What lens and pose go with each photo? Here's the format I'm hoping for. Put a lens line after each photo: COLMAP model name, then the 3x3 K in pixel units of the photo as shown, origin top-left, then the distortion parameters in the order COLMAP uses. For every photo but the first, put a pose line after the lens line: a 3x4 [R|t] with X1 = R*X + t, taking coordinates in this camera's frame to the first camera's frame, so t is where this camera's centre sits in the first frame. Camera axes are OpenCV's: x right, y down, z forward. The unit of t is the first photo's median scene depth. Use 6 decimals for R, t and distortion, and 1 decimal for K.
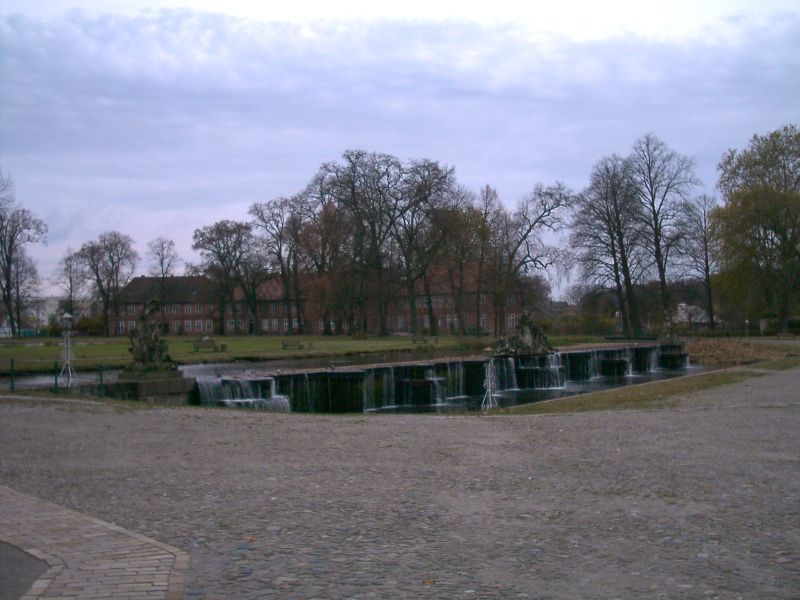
lens RADIAL K [[959.0, 0, 400.6], [0, 959.0, 281.0], [0, 0, 1]] dist [-0.100763, 0.175978]
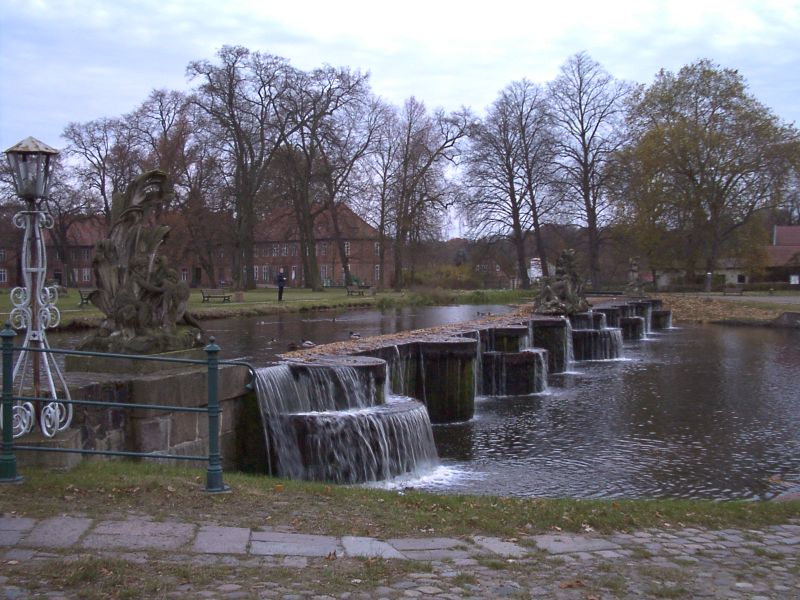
lens RADIAL K [[959.0, 0, 400.6], [0, 959.0, 281.0], [0, 0, 1]] dist [-0.100763, 0.175978]
pose [[0.973059, 0.009292, 0.230369, -0.081291], [-0.019467, 0.998931, 0.041935, 0.015235], [-0.229733, -0.045290, 0.972199, 0.190113]]
